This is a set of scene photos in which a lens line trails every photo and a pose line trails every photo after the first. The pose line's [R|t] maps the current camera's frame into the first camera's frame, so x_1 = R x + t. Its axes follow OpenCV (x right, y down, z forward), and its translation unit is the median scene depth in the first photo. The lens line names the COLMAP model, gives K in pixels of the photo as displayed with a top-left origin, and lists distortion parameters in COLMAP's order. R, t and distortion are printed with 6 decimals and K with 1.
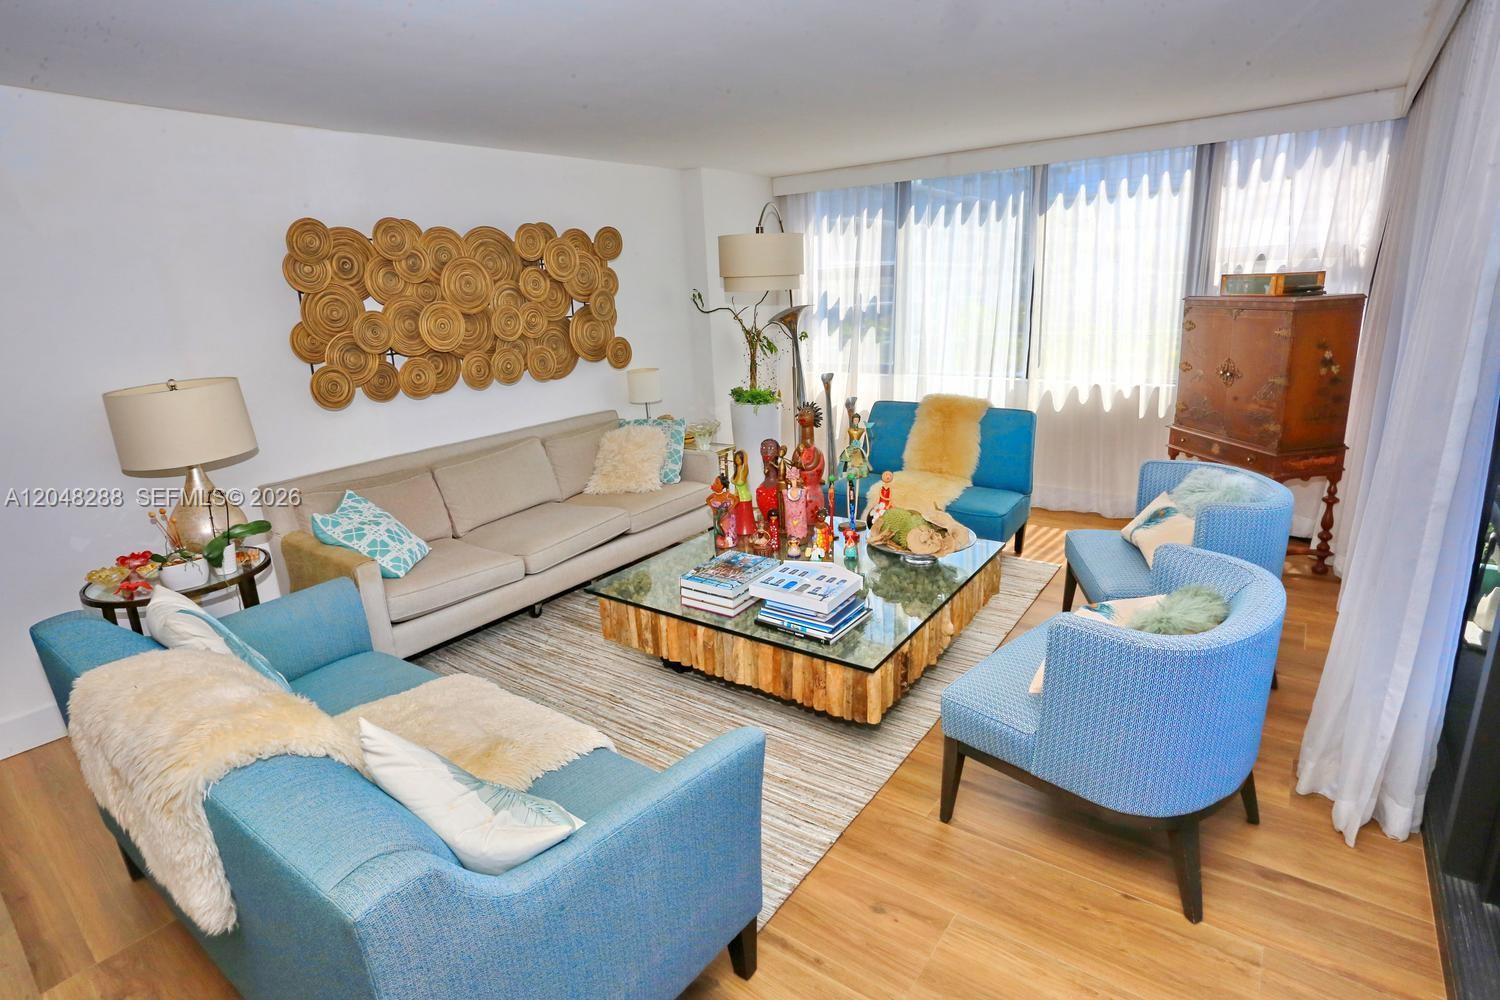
lens RADIAL K [[737.4, 0, 750.0], [0, 737.4, 500.0], [0, 0, 1]] dist [0.000257, -0.000063]
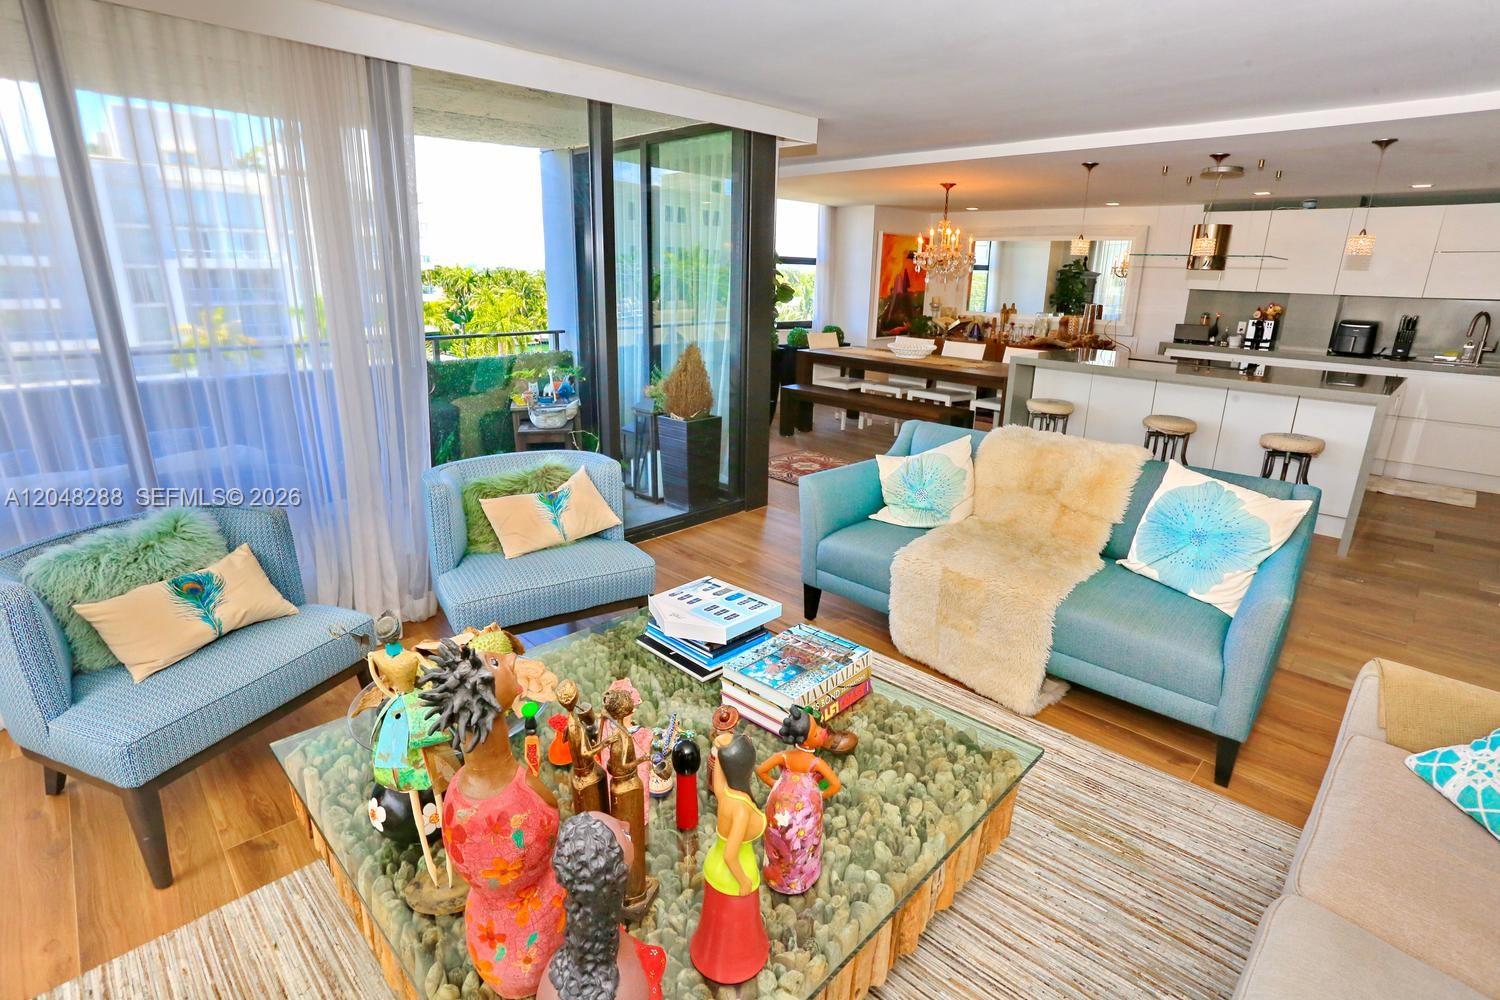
lens RADIAL K [[772.5, 0, 750.0], [0, 772.5, 500.0], [0, 0, 1]] dist [-0.083487, 0.041154]
pose [[-0.989315, -0.001699, 0.145786, -0.092866], [0.074590, 0.853266, 0.516114, -0.437502], [-0.125271, 0.521473, -0.844022, 1.663619]]
